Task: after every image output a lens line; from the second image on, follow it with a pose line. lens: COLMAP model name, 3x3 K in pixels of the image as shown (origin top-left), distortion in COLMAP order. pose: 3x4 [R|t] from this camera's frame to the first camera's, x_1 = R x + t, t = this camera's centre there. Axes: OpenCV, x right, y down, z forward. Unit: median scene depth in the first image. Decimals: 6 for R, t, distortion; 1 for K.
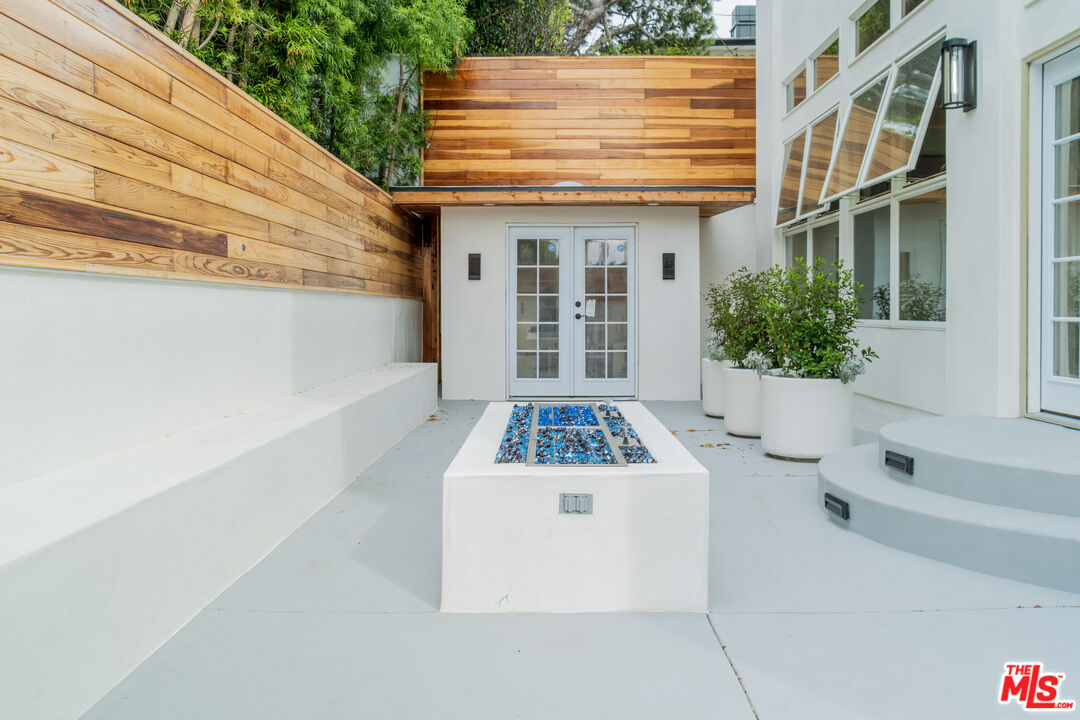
lens RADIAL K [[805.1, 0, 541.5], [0, 805.1, 324.3], [0, 0, 1]] dist [0.005648, 0.007134]
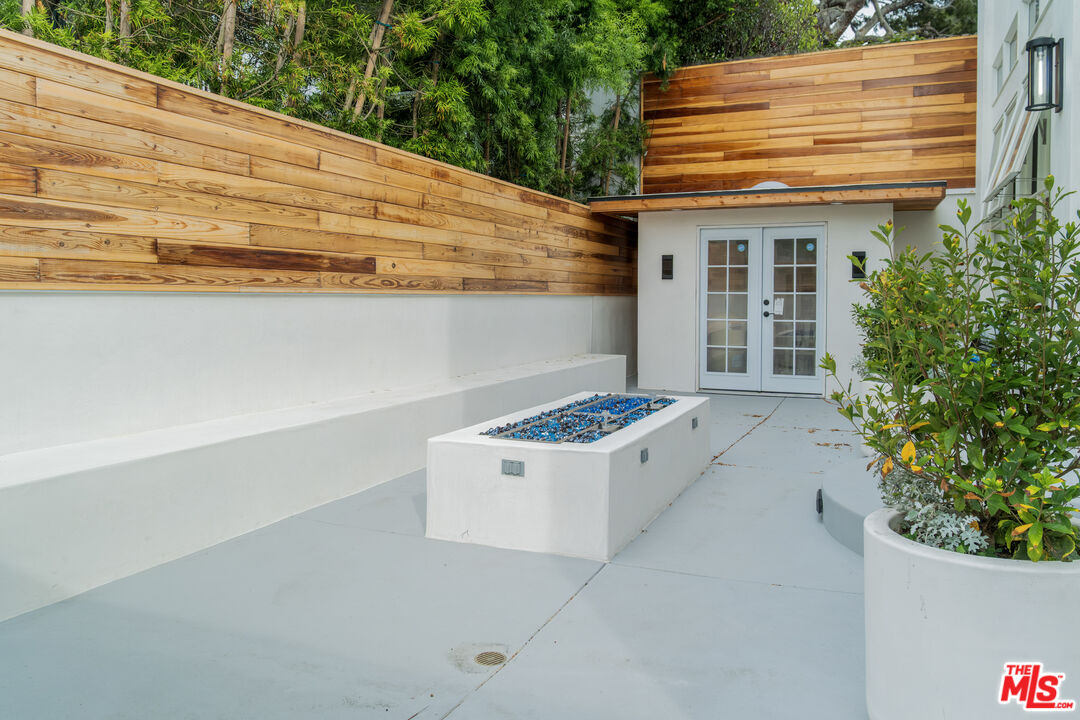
lens RADIAL K [[805.1, 0, 541.5], [0, 805.1, 324.3], [0, 0, 1]] dist [0.005648, 0.007134]
pose [[0.922074, 0.018052, -0.386592, 0.200289], [-0.011903, 0.999762, 0.018294, -0.013790], [0.386830, -0.012267, 0.922069, -0.070990]]
